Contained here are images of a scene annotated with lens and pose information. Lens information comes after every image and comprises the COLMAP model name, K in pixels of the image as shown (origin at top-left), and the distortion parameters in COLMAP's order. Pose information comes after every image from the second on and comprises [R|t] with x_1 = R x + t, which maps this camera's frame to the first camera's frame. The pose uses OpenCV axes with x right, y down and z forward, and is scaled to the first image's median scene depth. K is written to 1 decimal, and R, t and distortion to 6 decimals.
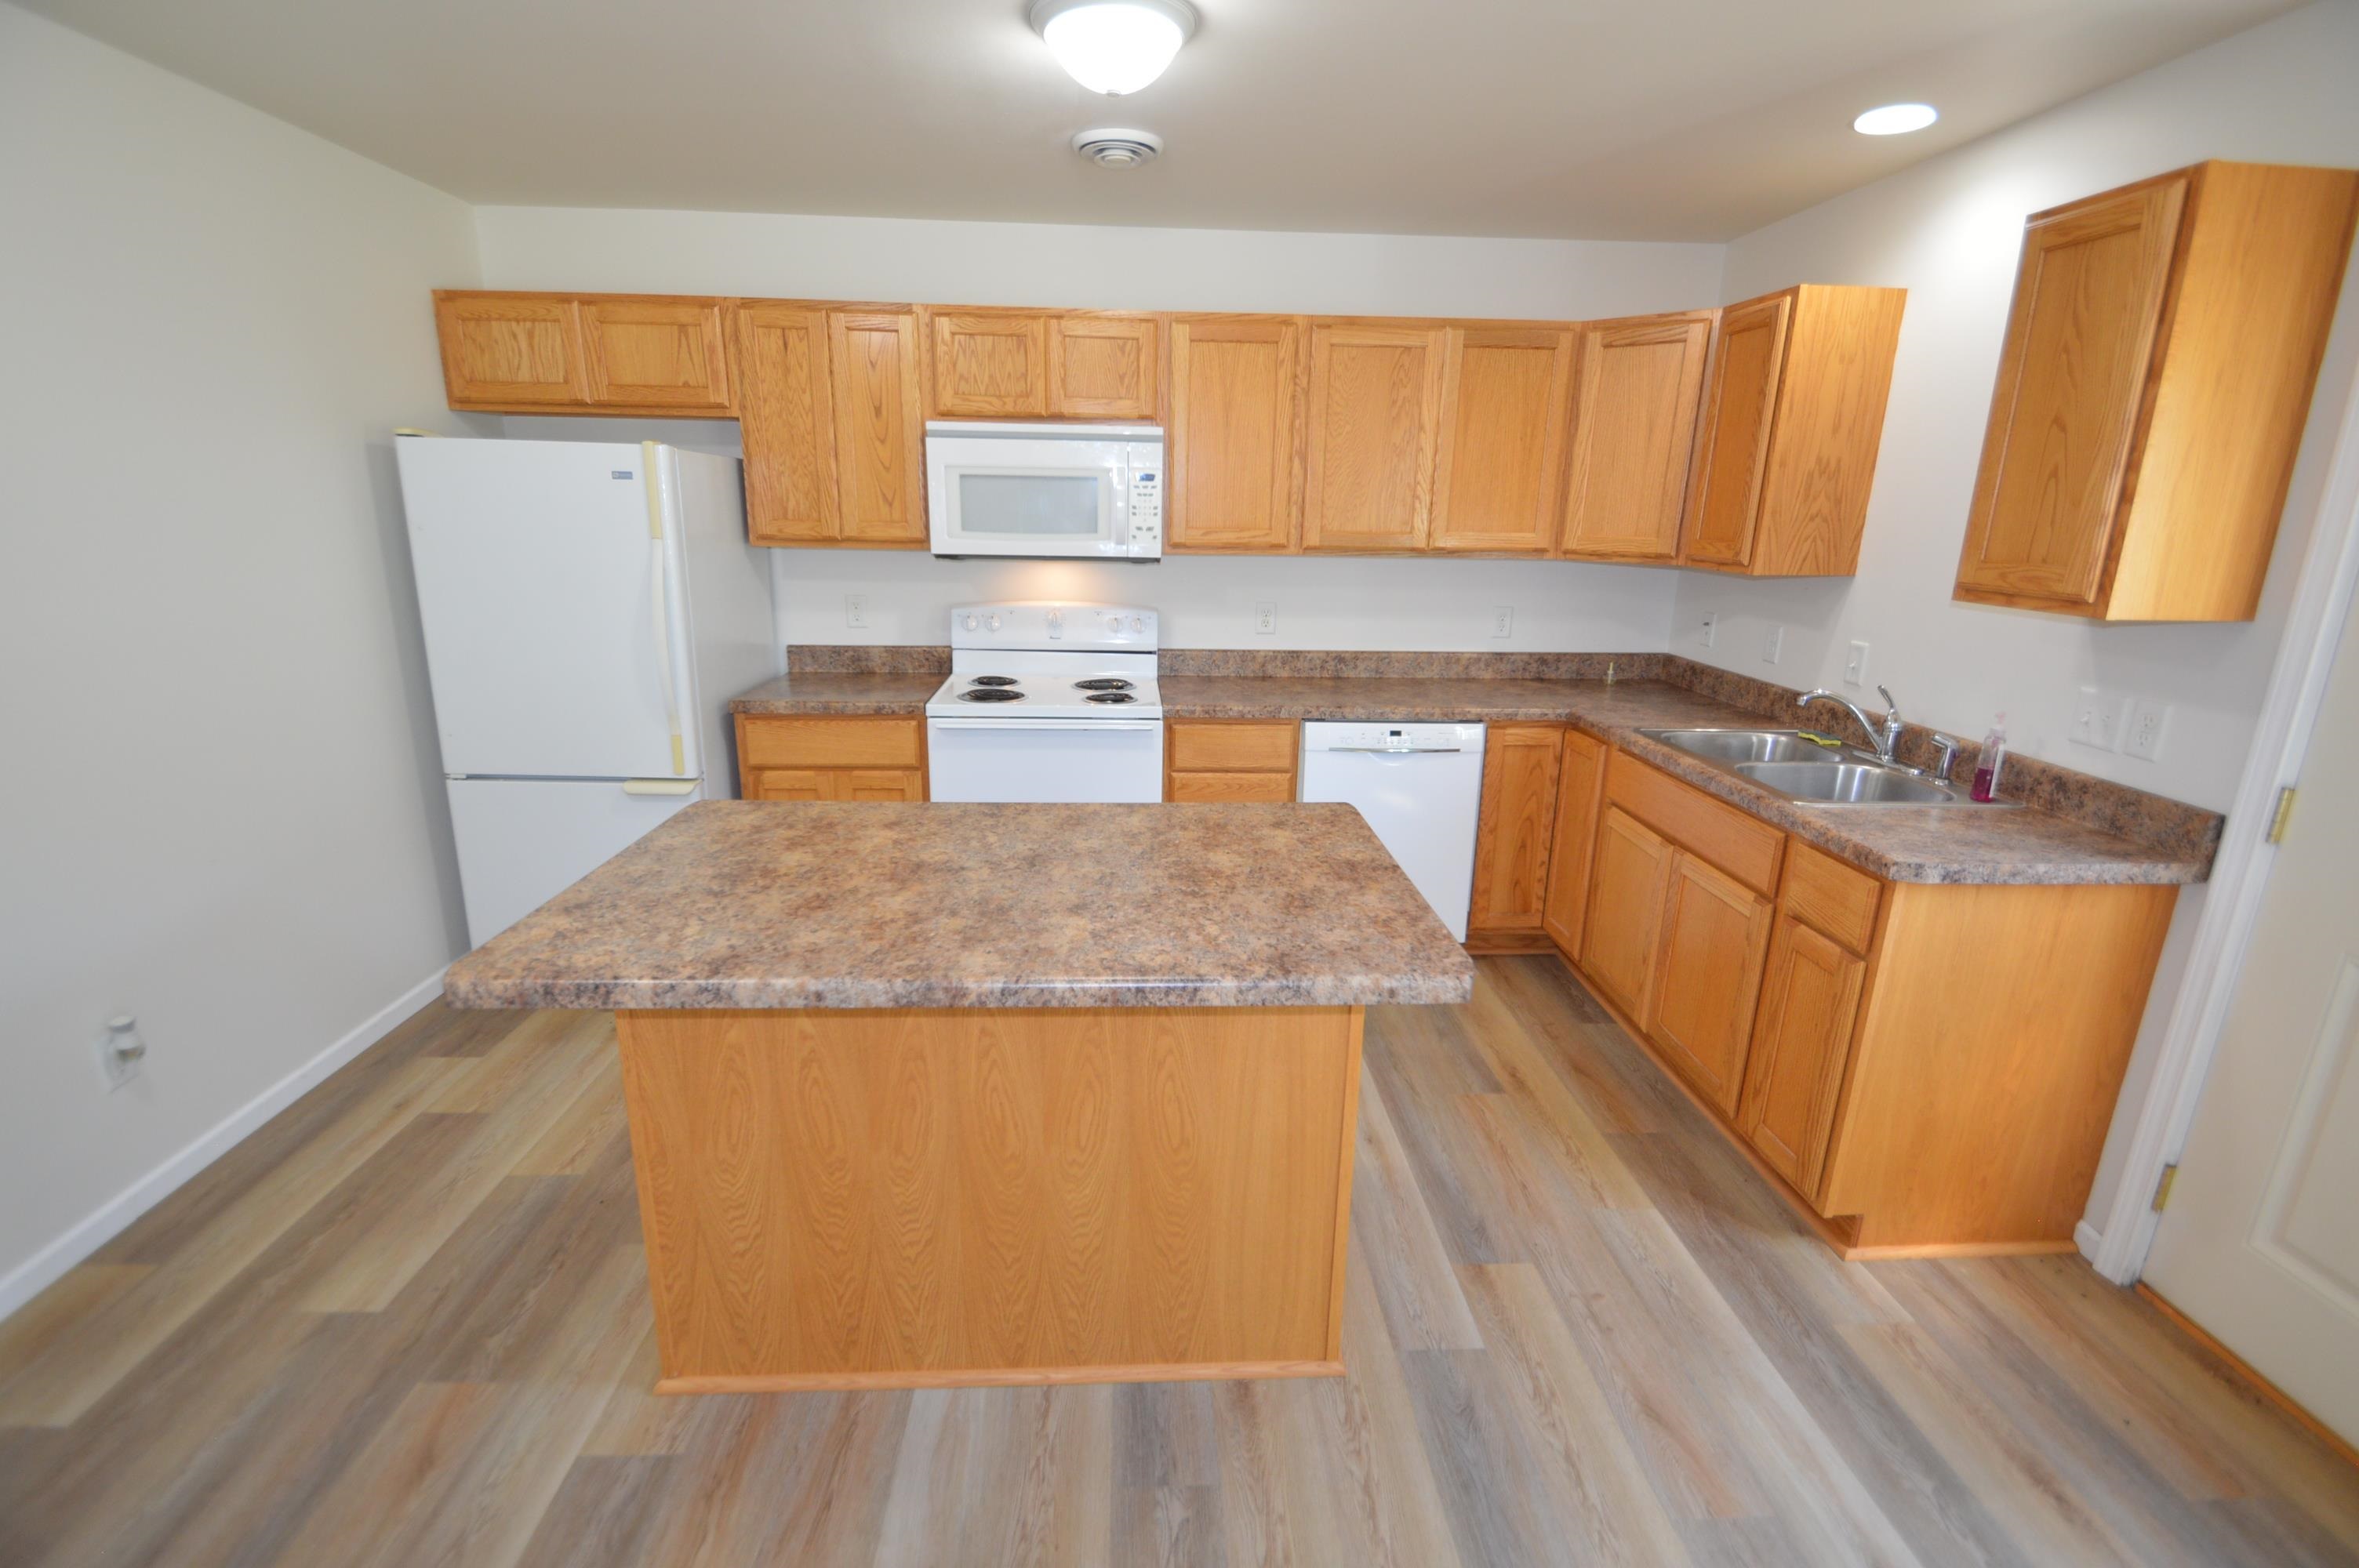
lens RADIAL K [[1041.9, 0, 1179.5], [0, 1041.9, 784.0], [0, 0, 1]] dist [0.022545, -0.022818]
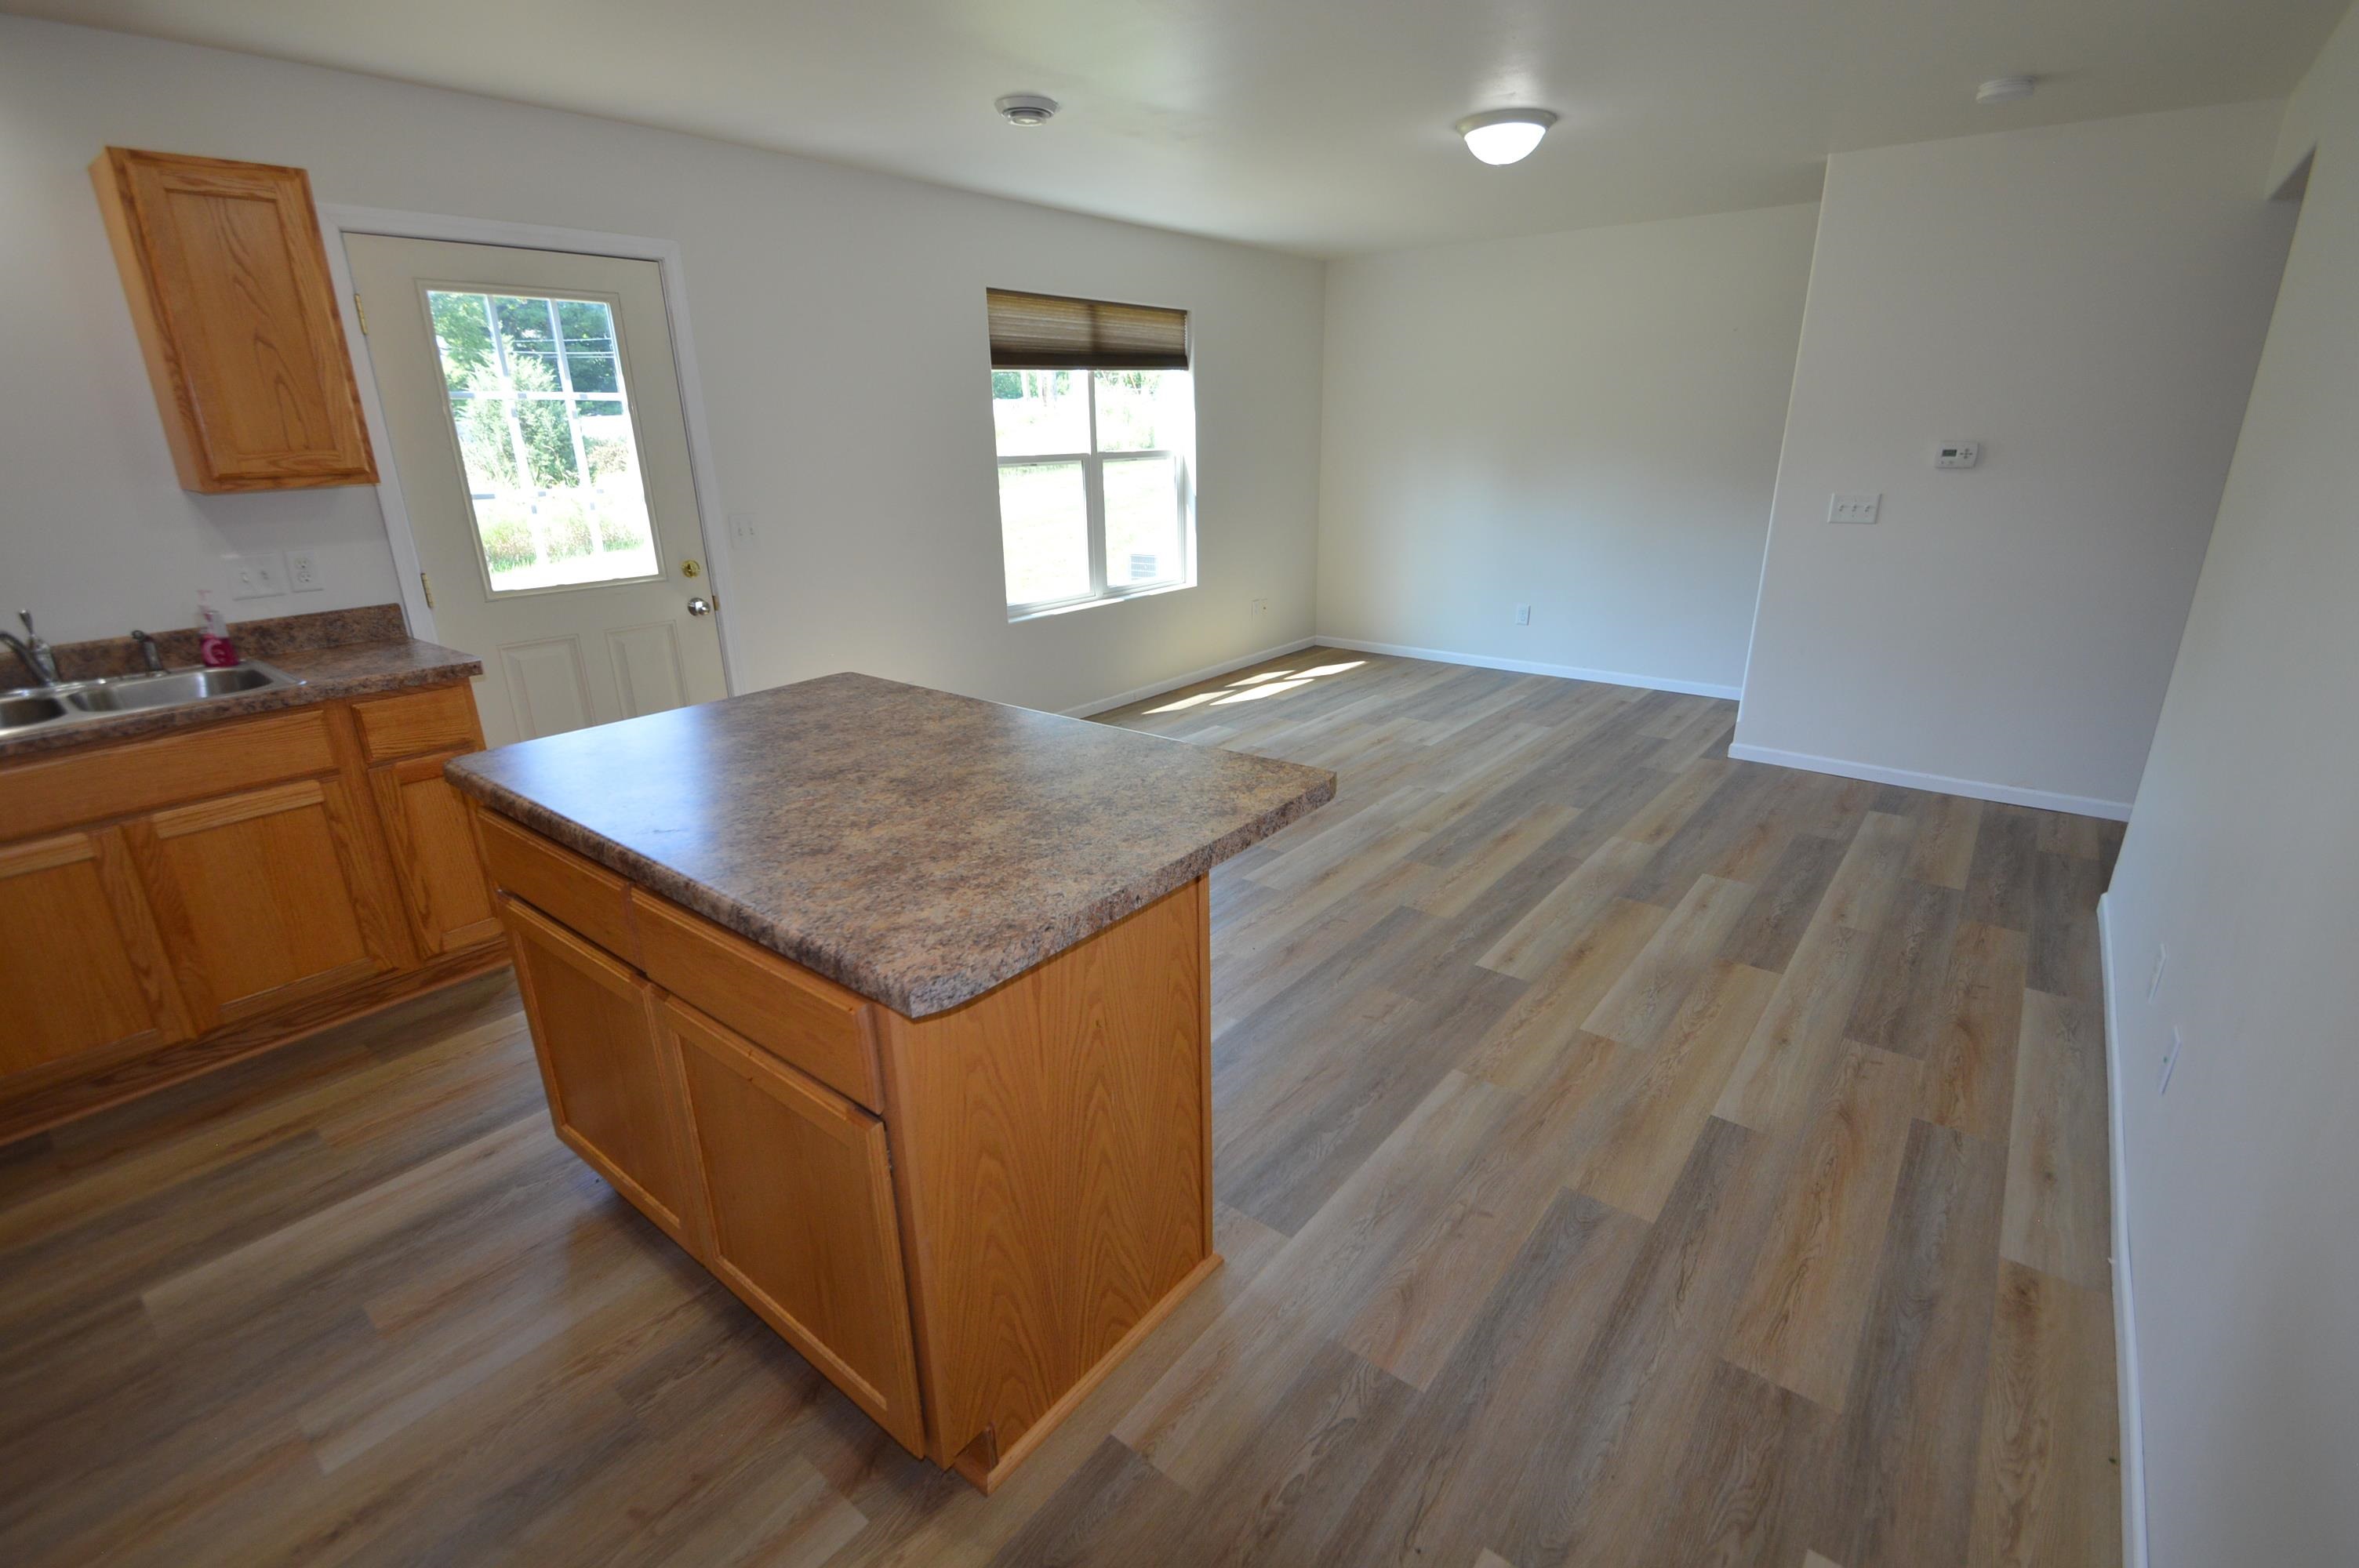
lens RADIAL K [[1079.4, 0, 1179.5], [0, 1079.4, 784.0], [0, 0, 1]] dist [0.002920, -0.011908]
pose [[-0.747962, -0.217909, 0.626951, -0.580474], [0.175440, 0.846072, 0.503371, -0.210022], [-0.640135, 0.486495, -0.594600, 0.799662]]
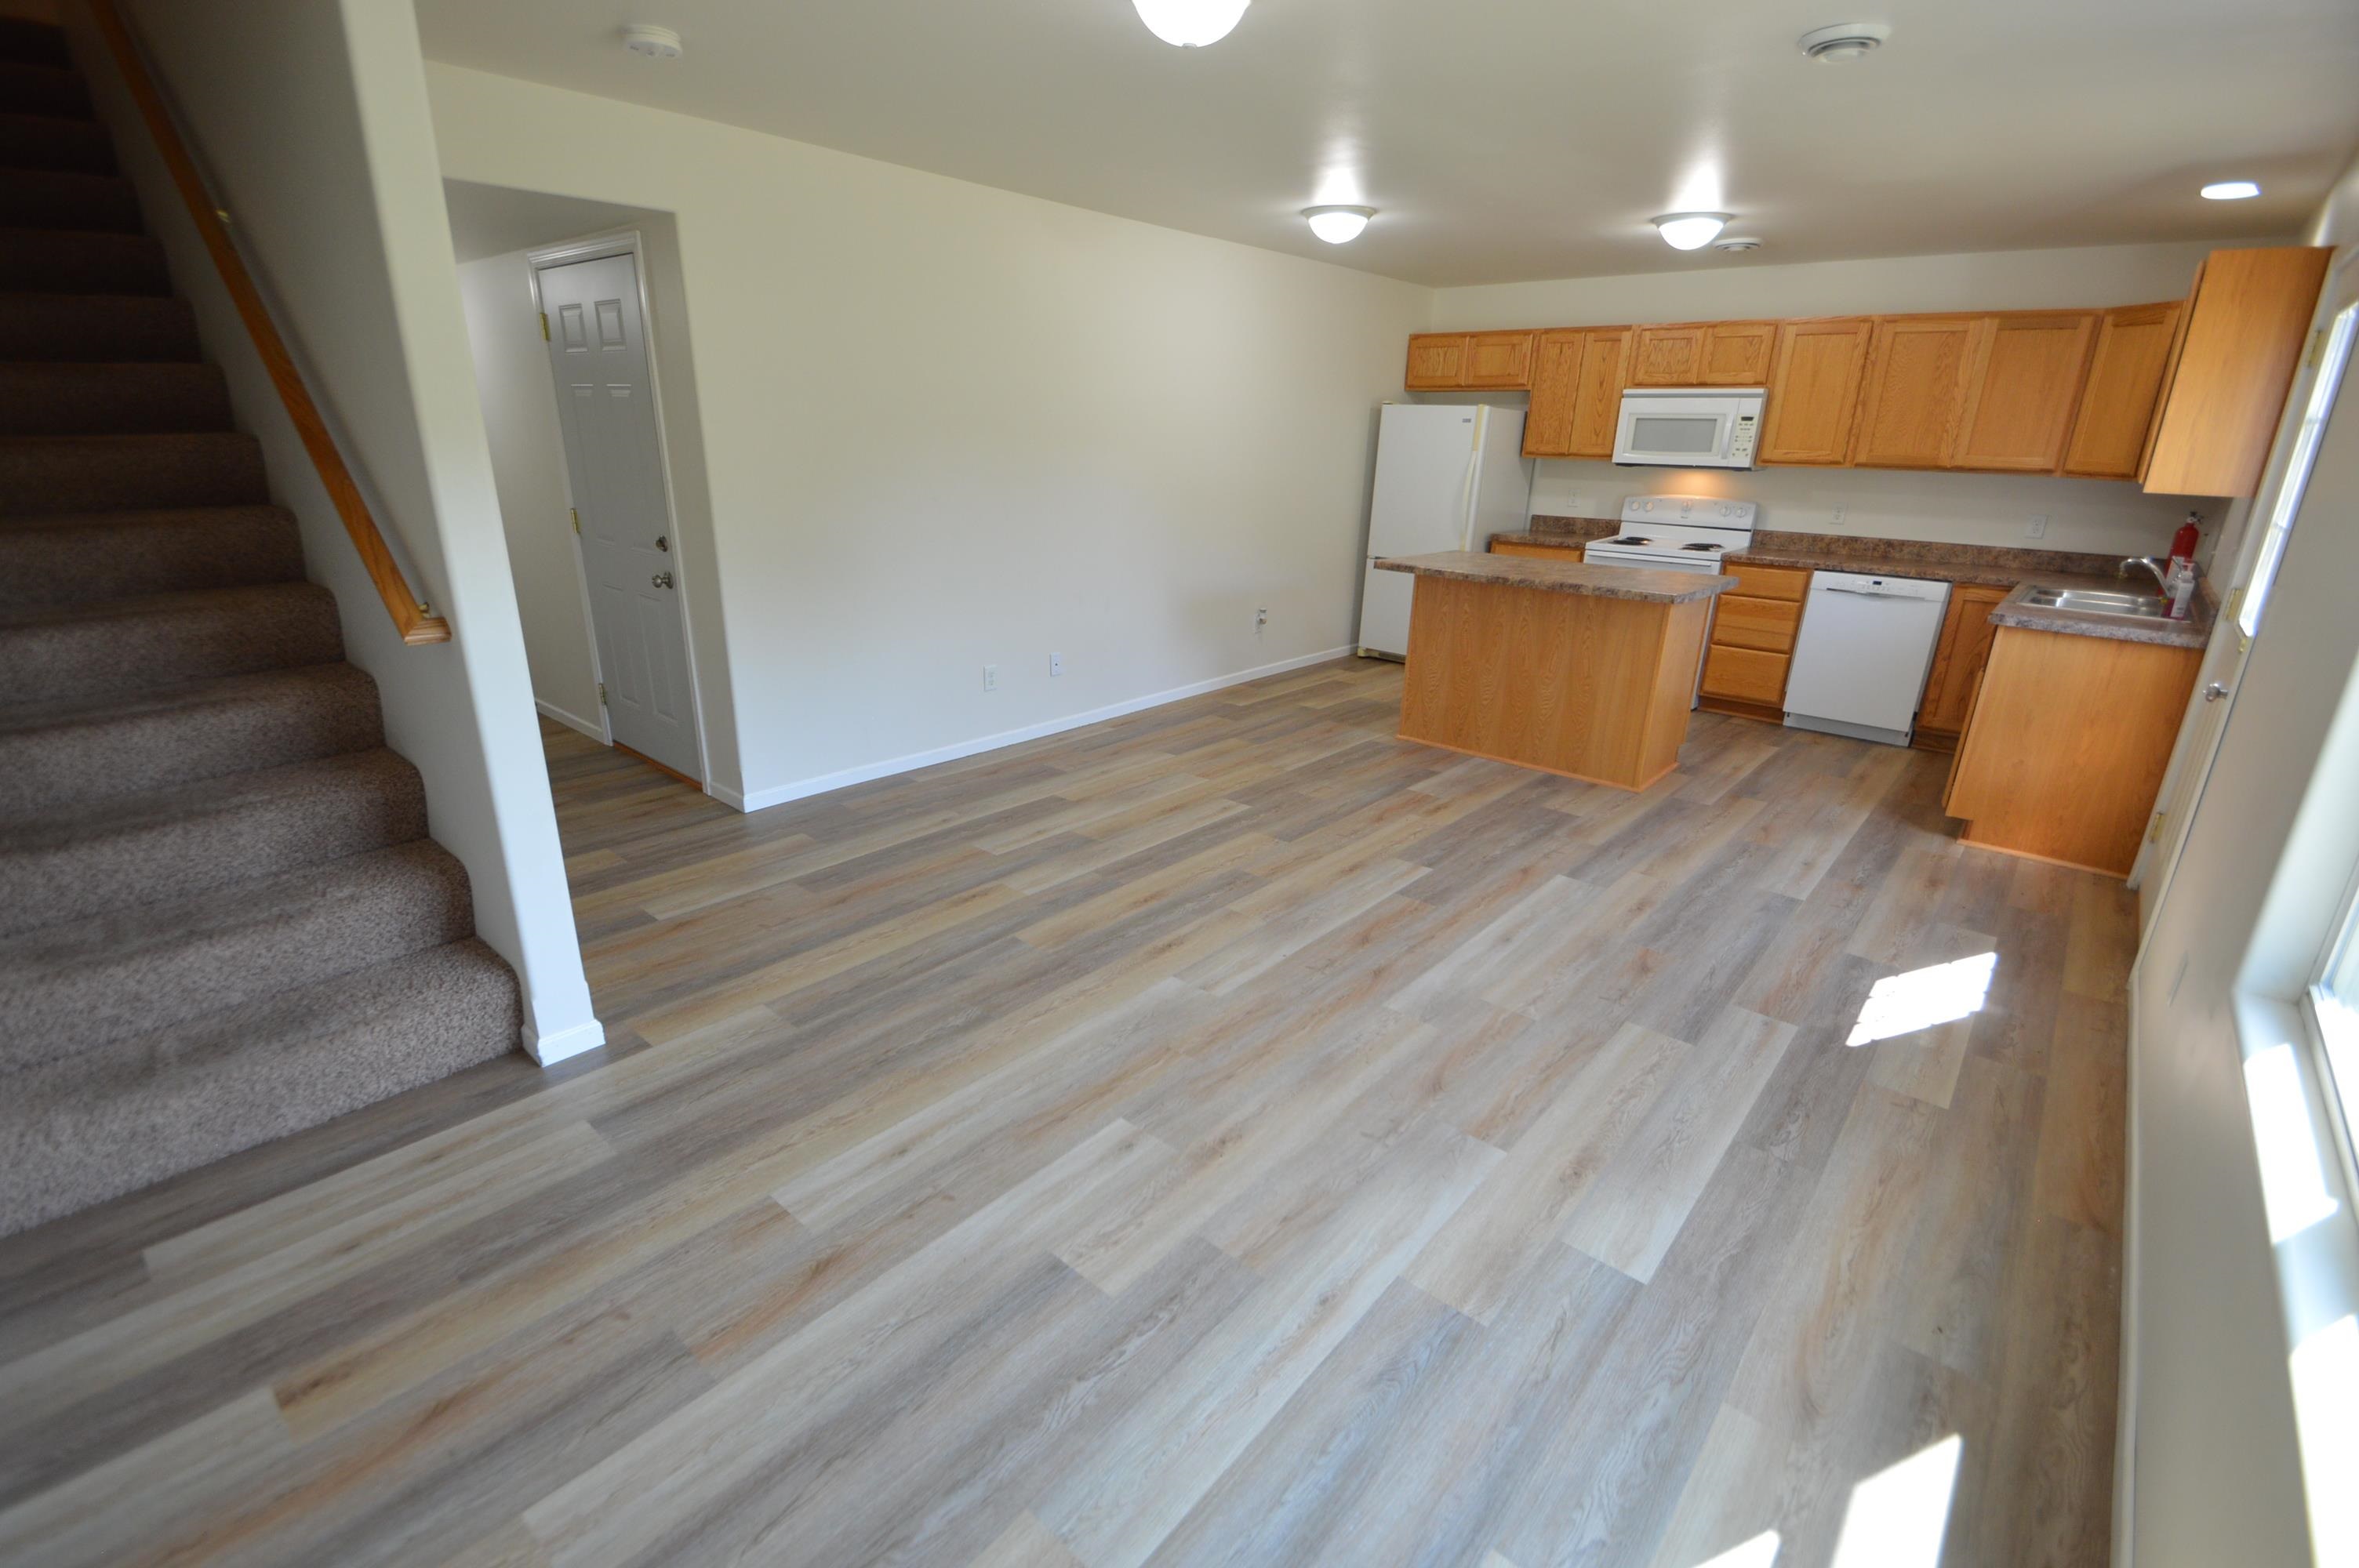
lens RADIAL K [[1041.9, 0, 1179.5], [0, 1041.9, 784.0], [0, 0, 1]] dist [0.022545, -0.022818]
pose [[0.718941, 0.222420, -0.658524, 0.569855], [-0.194479, 0.973948, 0.116634, 0.271826], [0.667310, 0.044216, 0.743467, -0.876307]]
